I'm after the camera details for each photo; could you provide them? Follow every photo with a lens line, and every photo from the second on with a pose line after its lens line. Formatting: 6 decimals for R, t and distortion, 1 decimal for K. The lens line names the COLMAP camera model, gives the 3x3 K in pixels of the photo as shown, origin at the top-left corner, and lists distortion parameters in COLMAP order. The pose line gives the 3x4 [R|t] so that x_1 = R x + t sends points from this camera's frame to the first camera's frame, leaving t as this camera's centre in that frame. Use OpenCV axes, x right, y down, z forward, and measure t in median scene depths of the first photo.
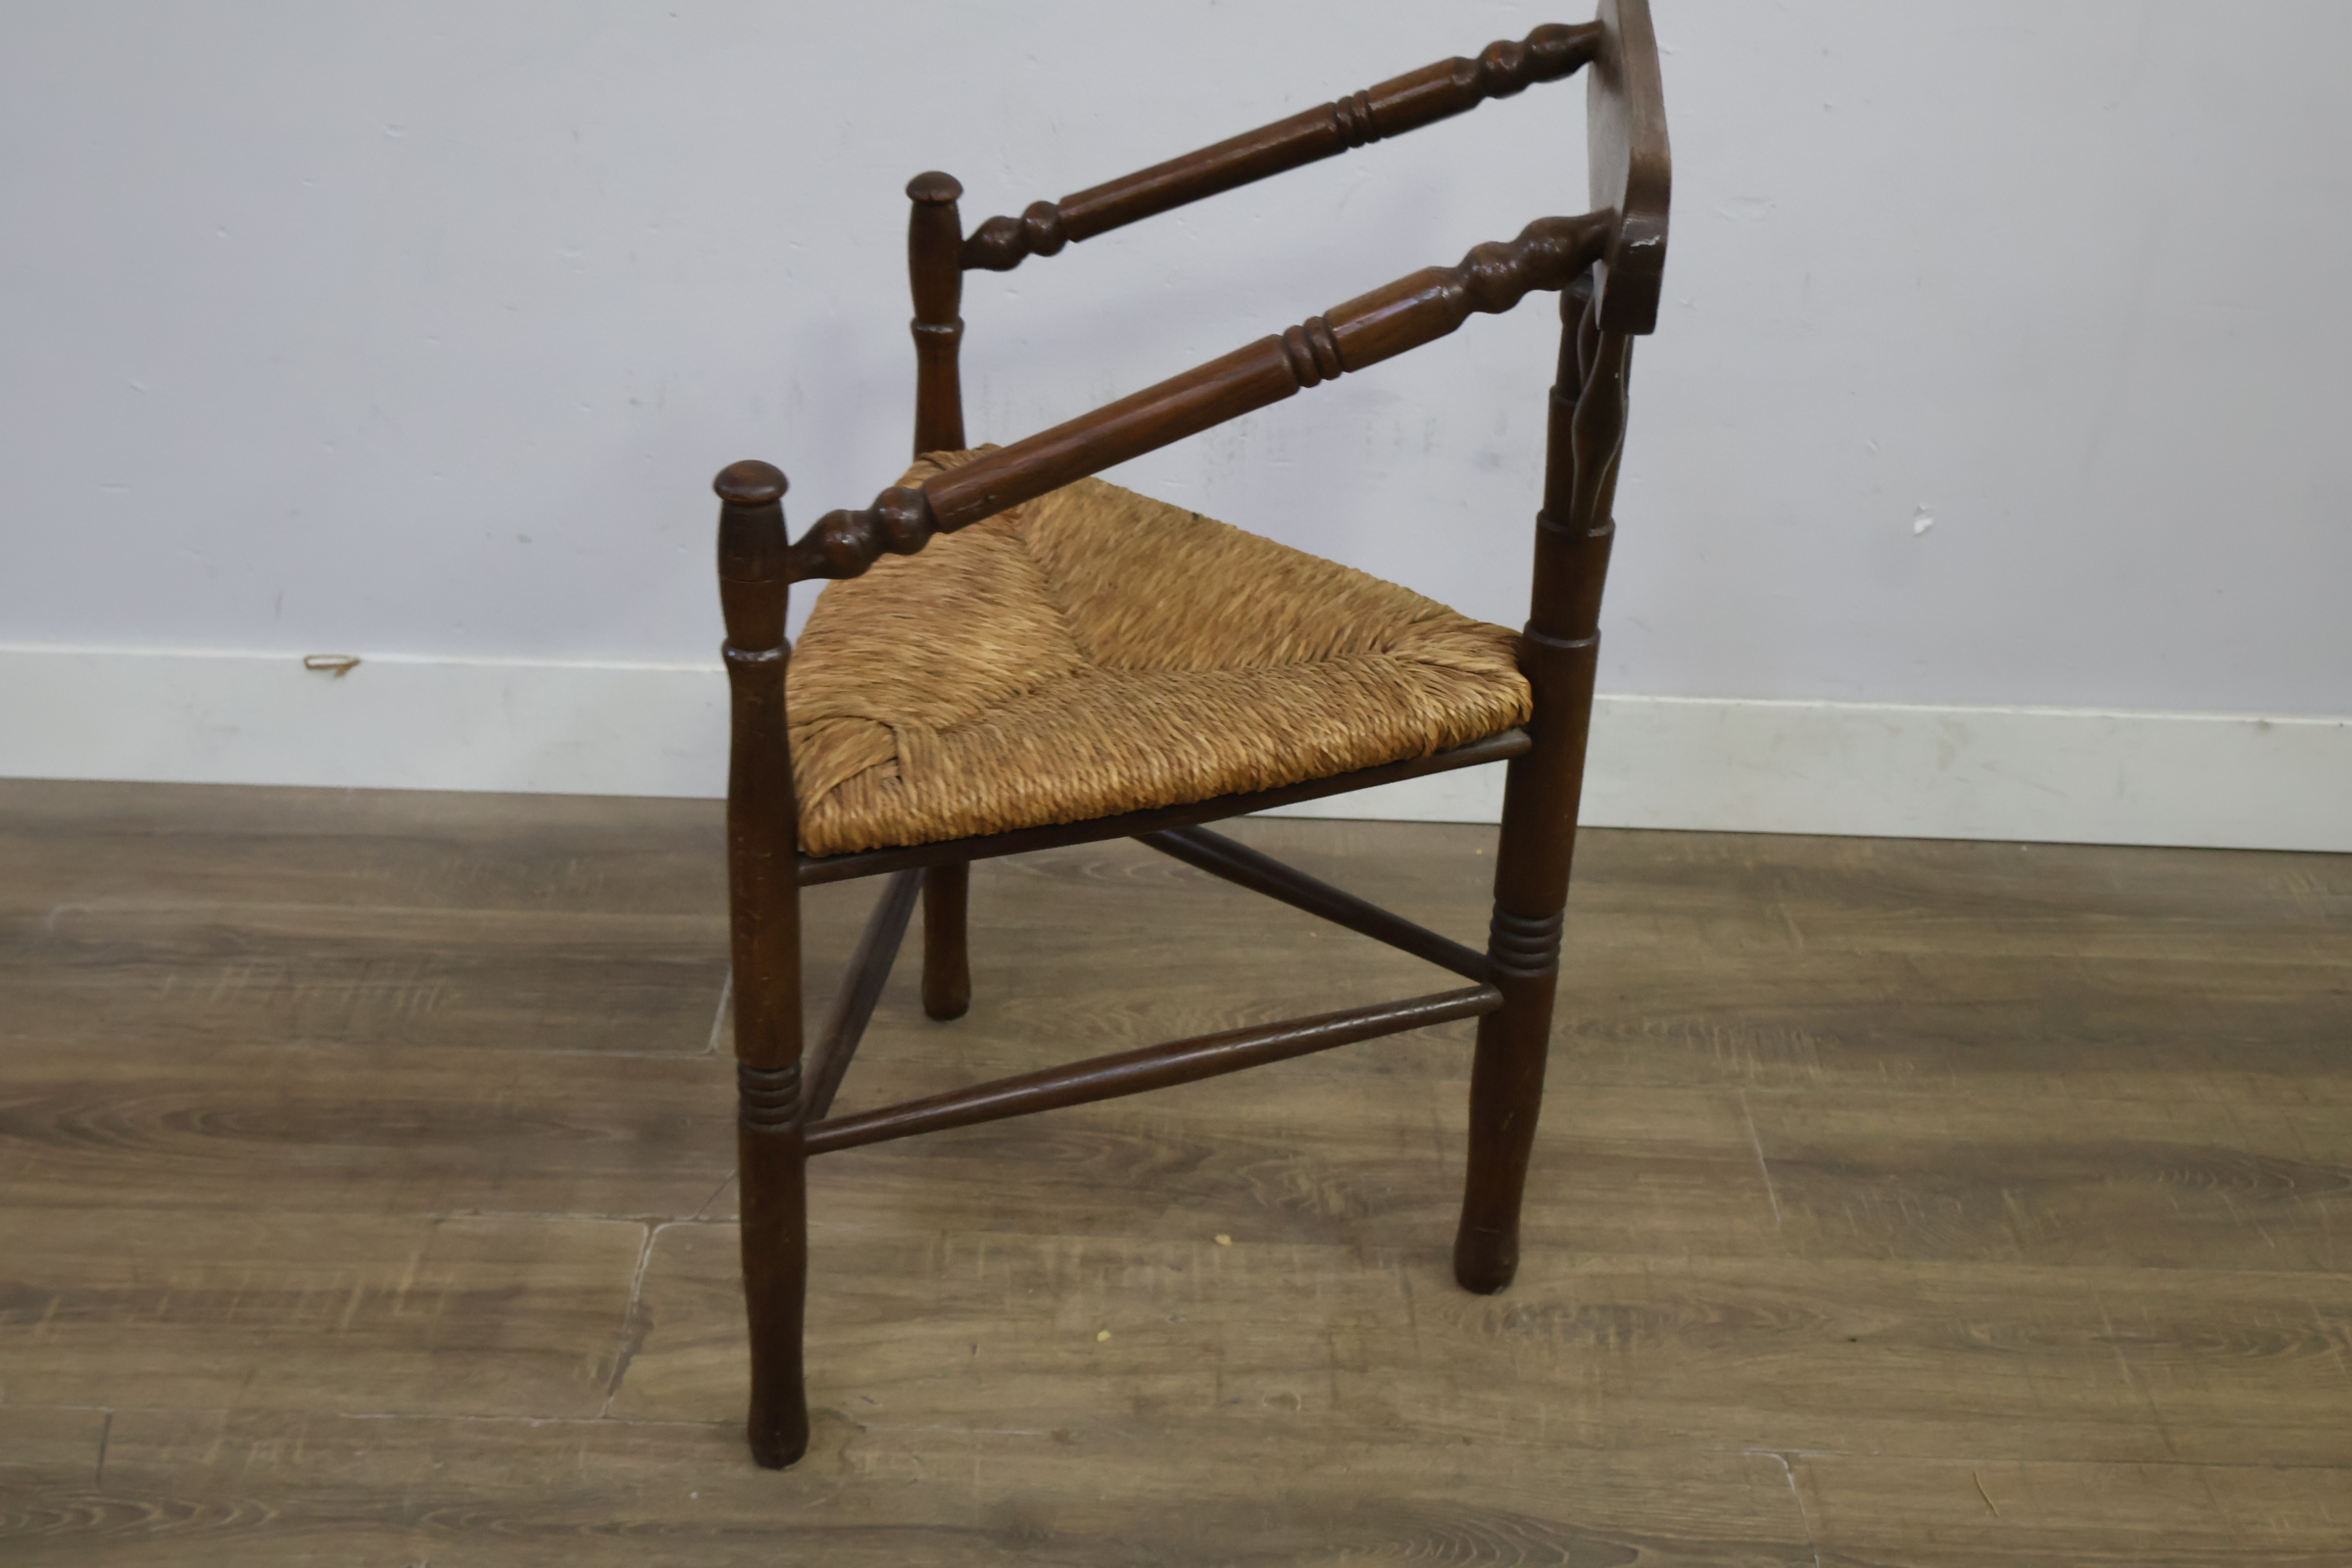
lens RADIAL K [[3091.2, 0, 1166.4], [0, 3091.2, 798.2], [0, 0, 1]] dist [0.006463, 0.000000]
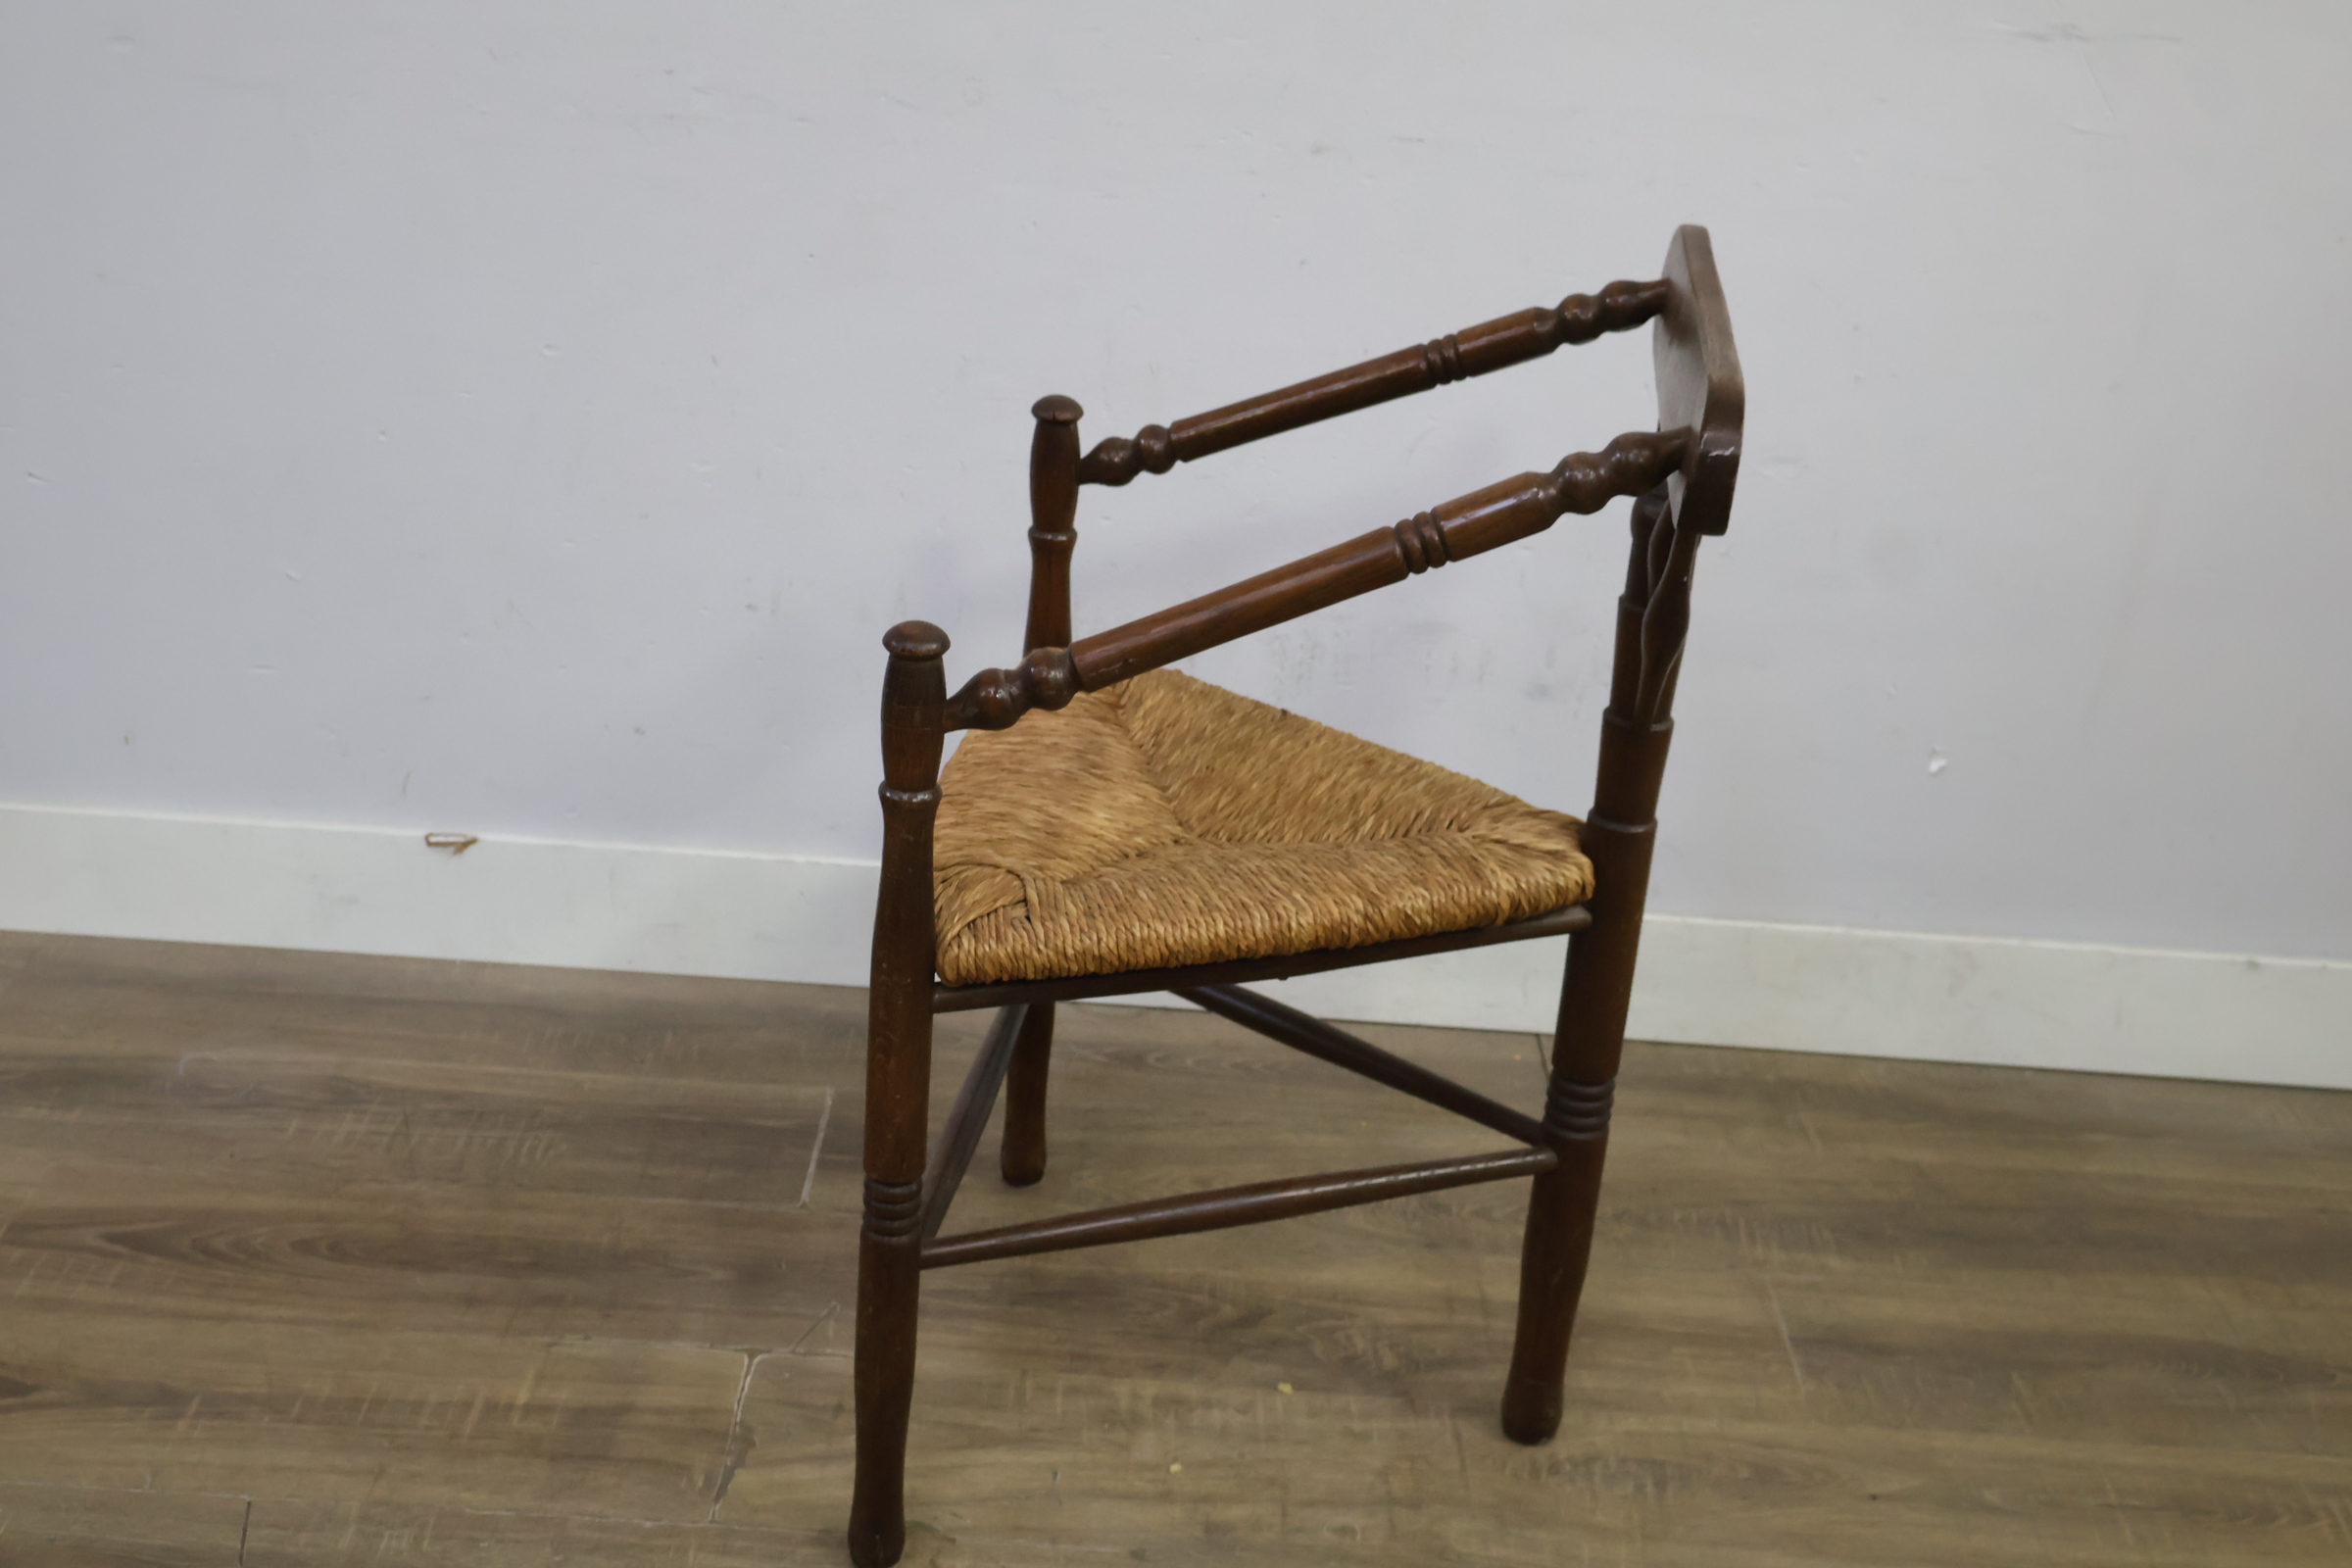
lens RADIAL K [[3091.2, 0, 1173.8], [0, 3091.2, 785.8], [0, 0, 1]] dist [0.006463, 0.000000]
pose [[0.999312, 0.036091, 0.008501, -0.036641], [-0.035029, 0.994093, -0.102722, 0.046890], [-0.012158, 0.102353, 0.994674, -0.083437]]
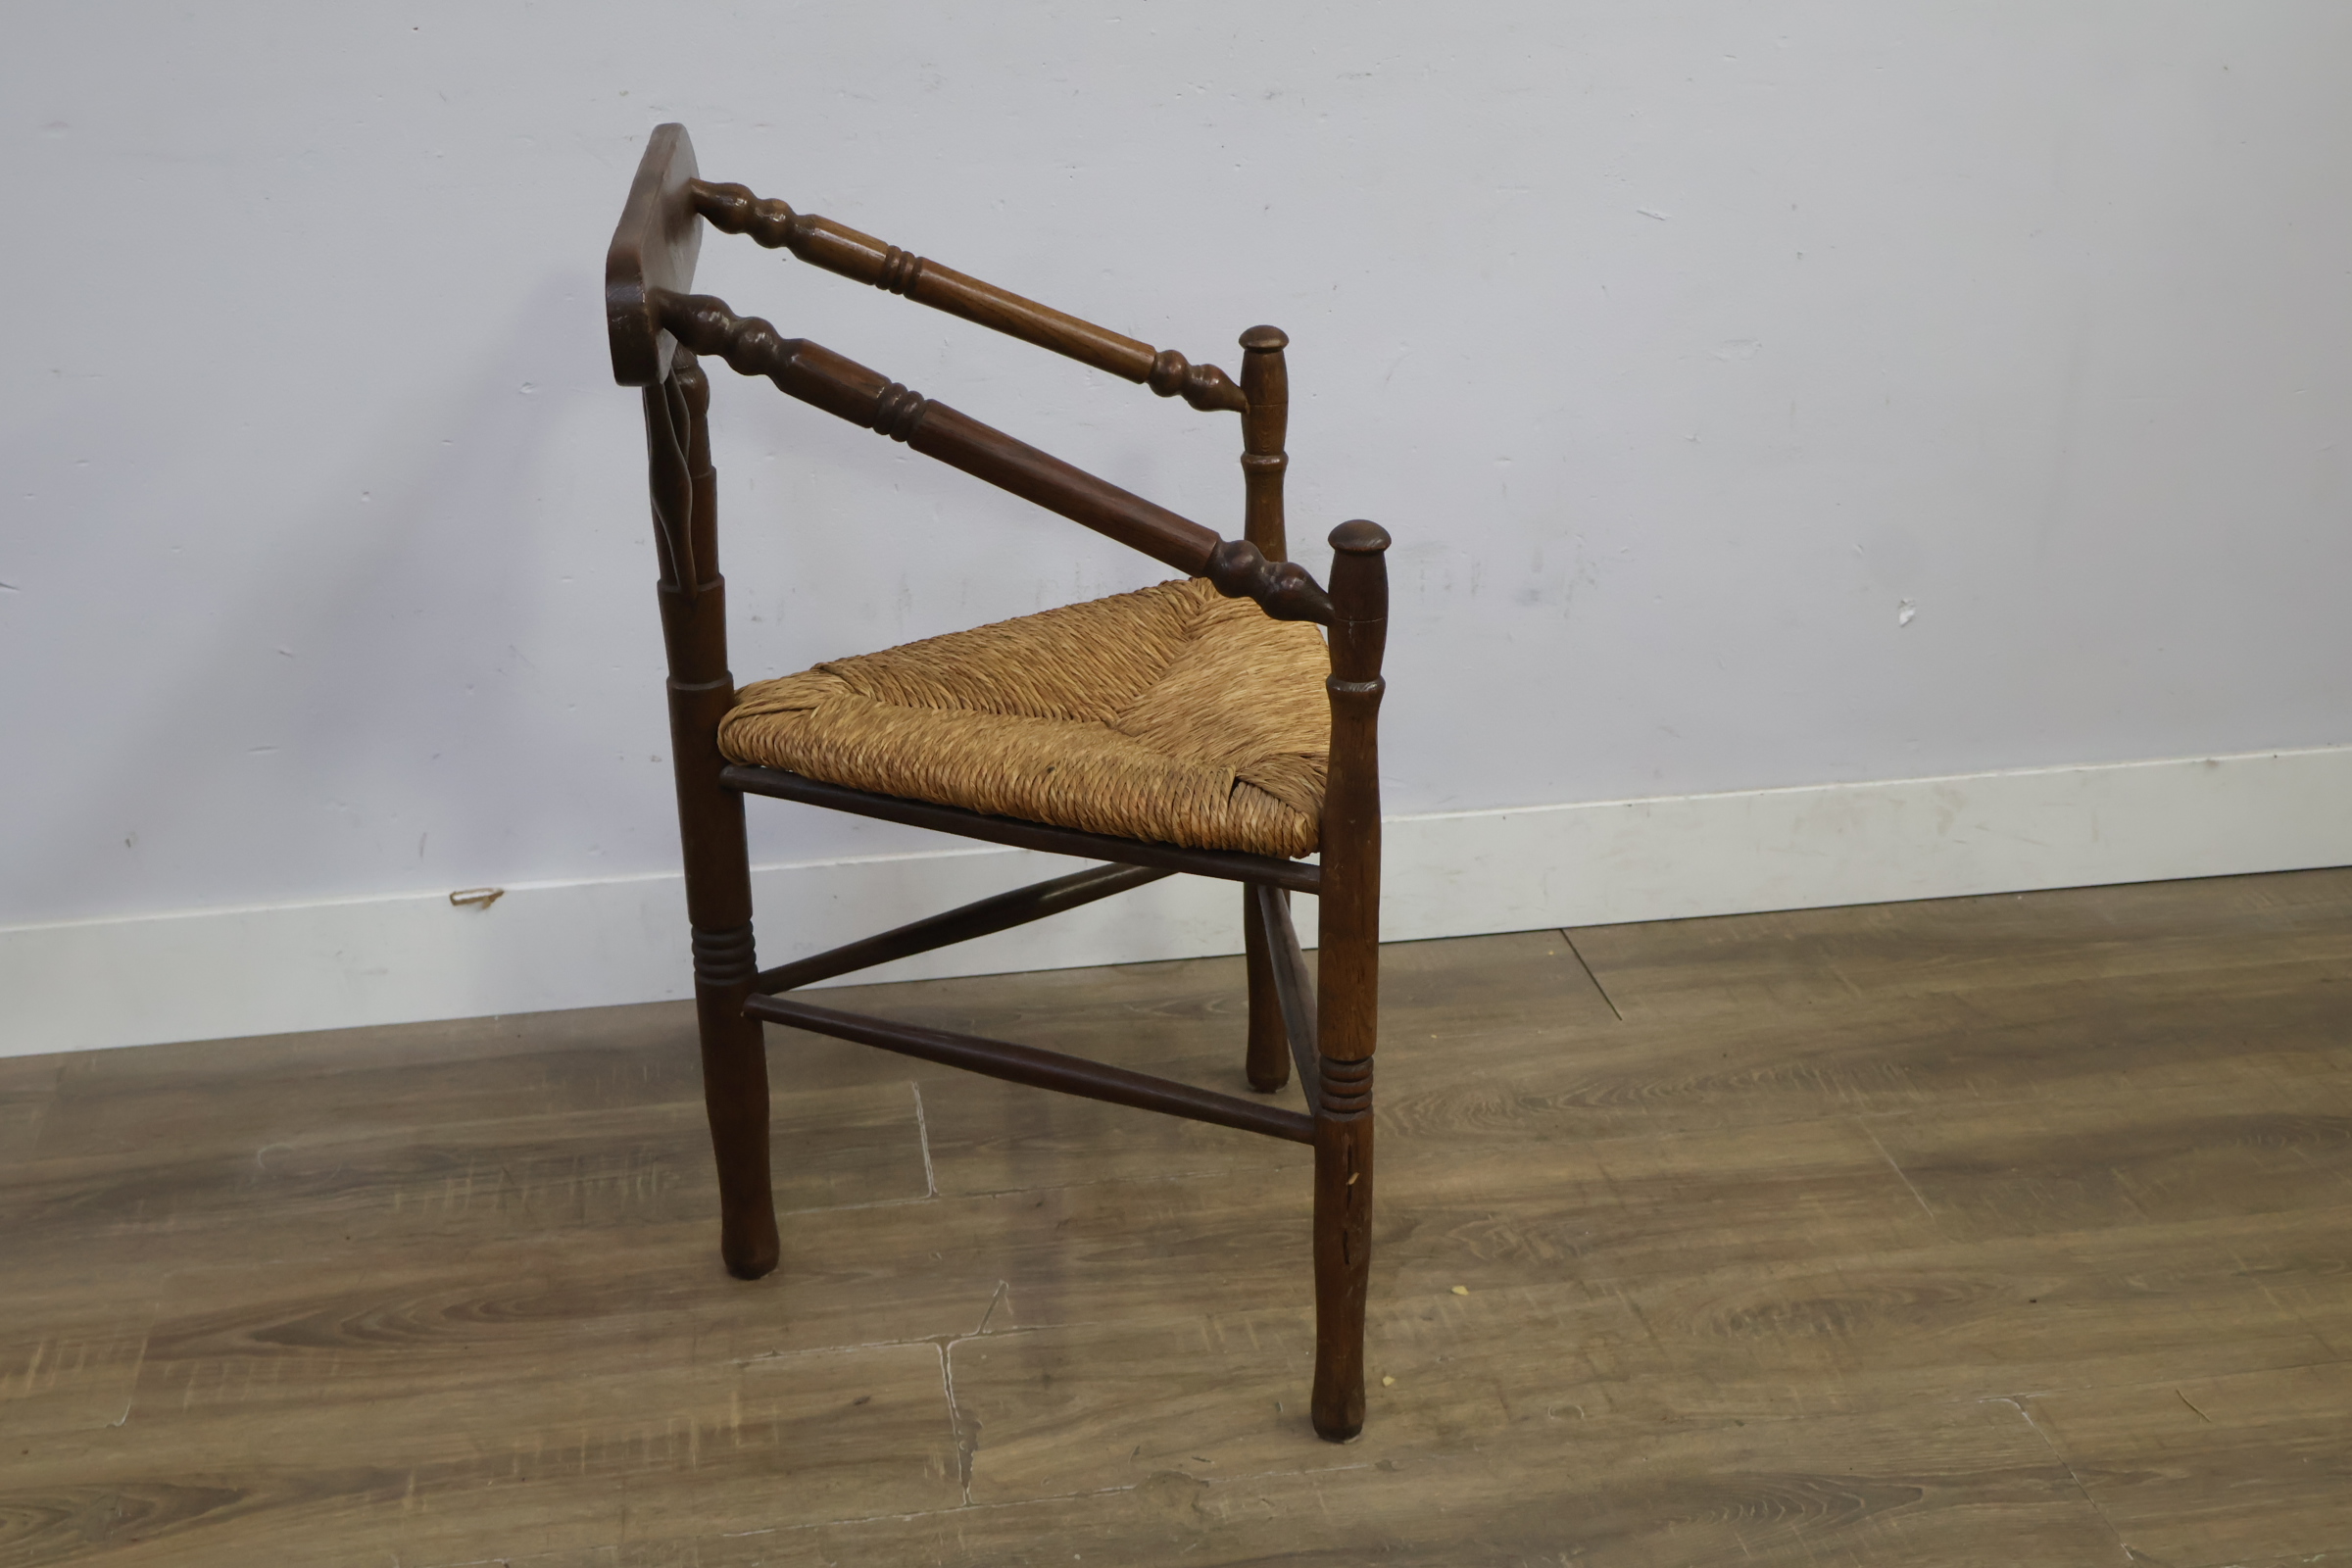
lens RADIAL K [[3091.2, 0, 1175.5], [0, 3091.2, 793.8], [0, 0, 1]] dist [0.006463, 0.000000]
pose [[0.986413, -0.106614, 0.124995, -0.198914], [0.118368, 0.988818, -0.090707, 0.055734], [-0.113926, 0.104270, 0.988002, -0.090803]]
